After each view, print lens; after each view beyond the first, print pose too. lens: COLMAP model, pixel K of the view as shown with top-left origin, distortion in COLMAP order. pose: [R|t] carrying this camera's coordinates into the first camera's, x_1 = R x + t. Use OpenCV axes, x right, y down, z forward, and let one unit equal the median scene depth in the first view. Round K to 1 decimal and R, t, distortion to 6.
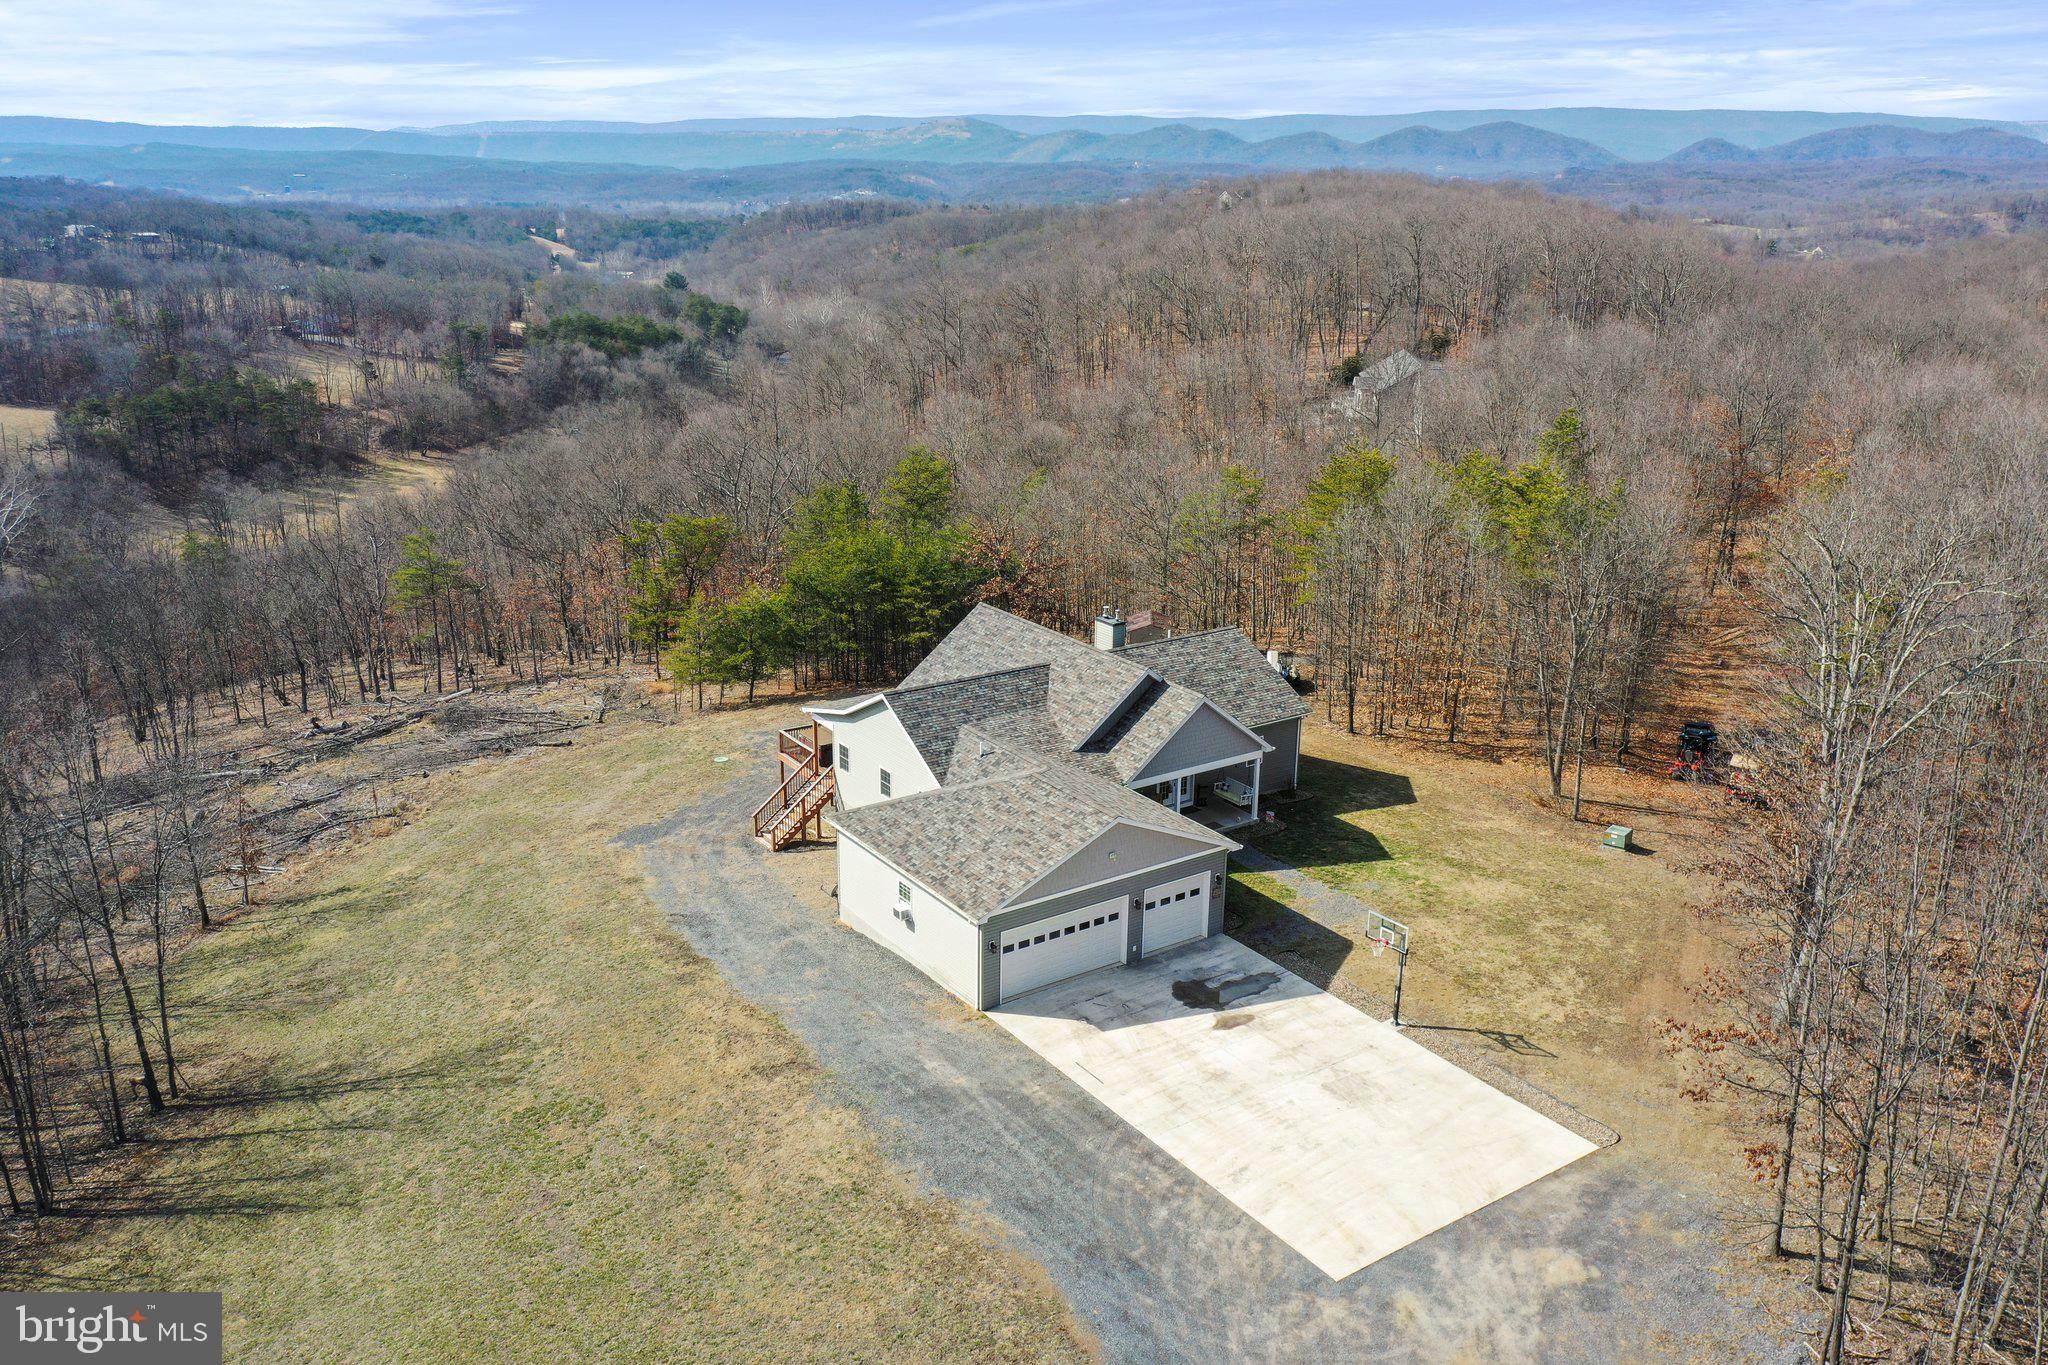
lens RADIAL K [[1576.7, 0, 1024.0], [0, 1576.7, 682.5], [0, 0, 1]] dist [-0.009510, 0.002314]
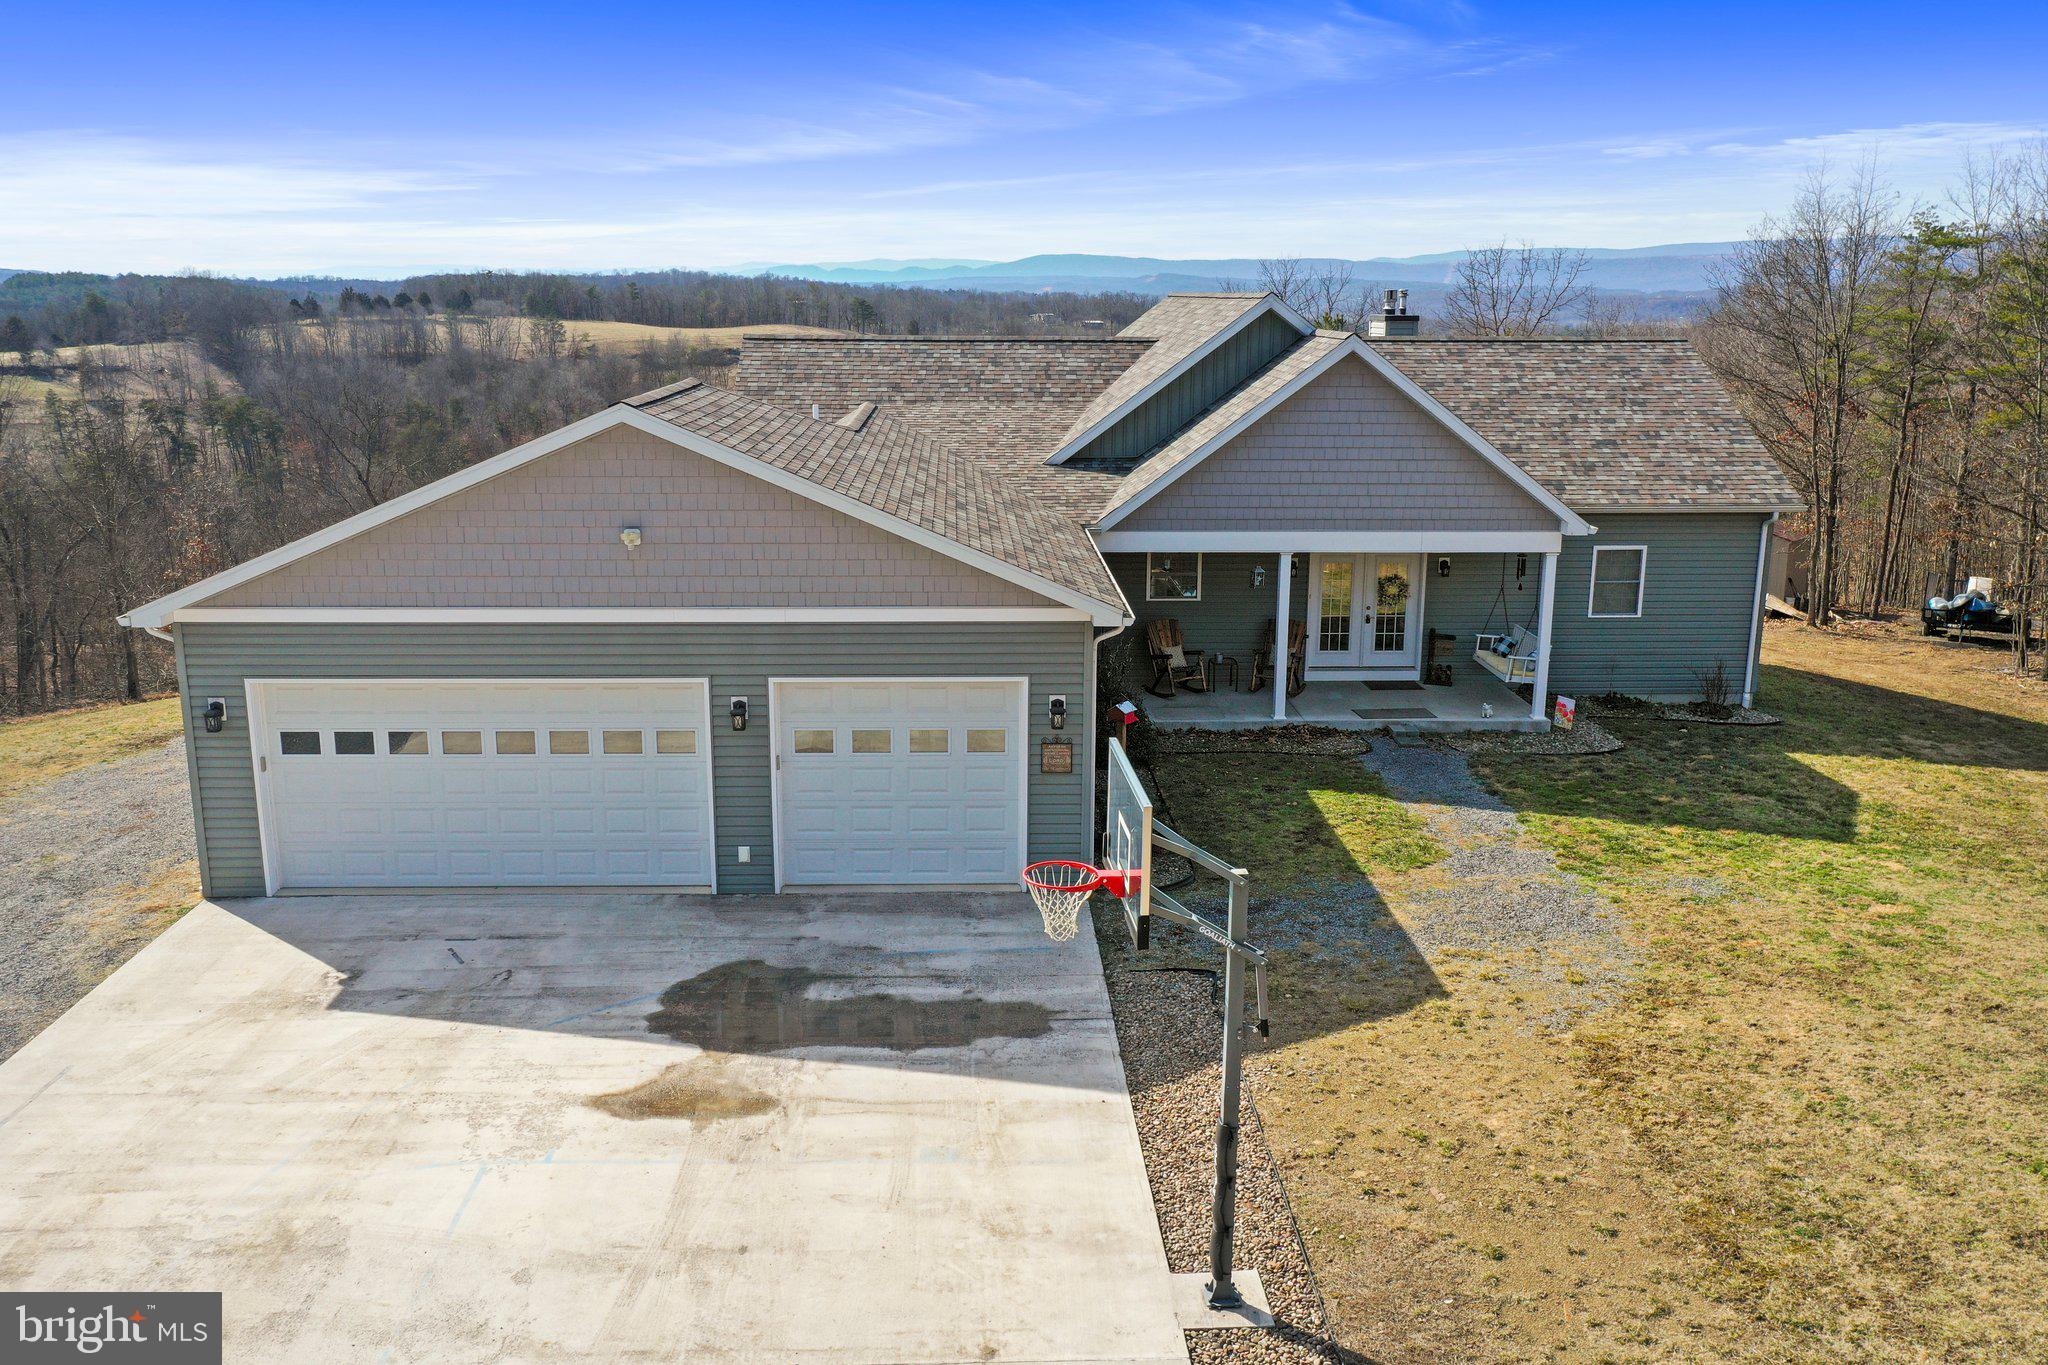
lens RADIAL K [[1607.8, 0, 1018.7], [0, 1607.8, 673.3], [0, 0, 1]] dist [-0.005945, -0.006685]
pose [[0.845997, 0.115361, -0.520558, 0.281159], [-0.155532, 0.987246, -0.033982, 0.125810], [0.509999, 0.109712, 0.853150, 0.692148]]
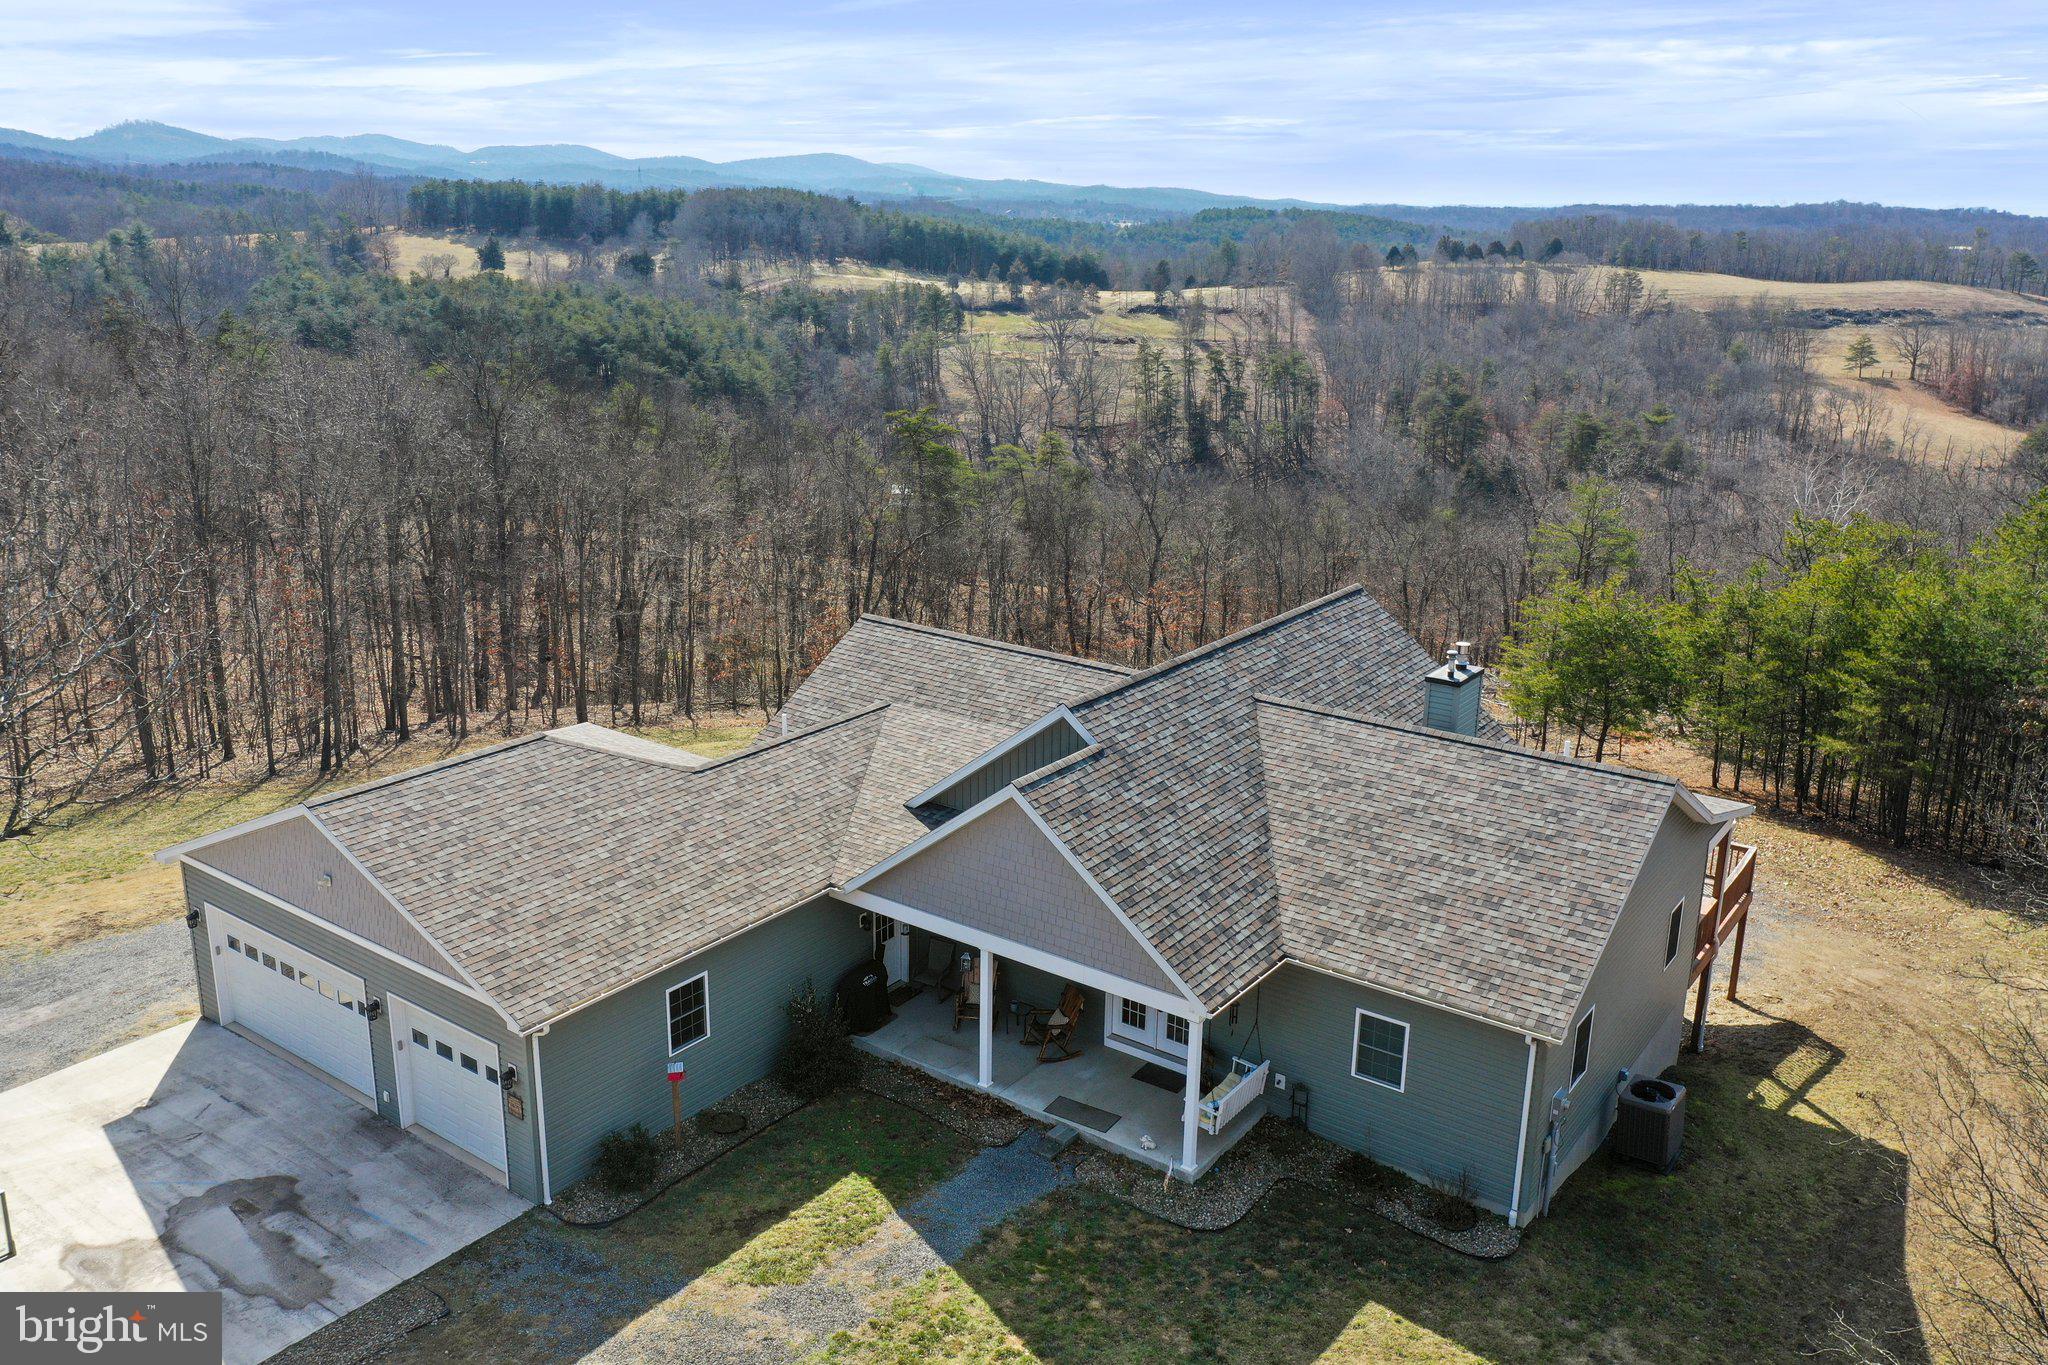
lens RADIAL K [[1607.8, 0, 1018.7], [0, 1607.8, 673.3], [0, 0, 1]] dist [-0.005945, -0.006685]
pose [[0.335442, 0.255266, -0.906817, 0.540007], [-0.293828, 0.942920, 0.156739, -0.094020], [0.895066, 0.213871, 0.391300, 0.901787]]
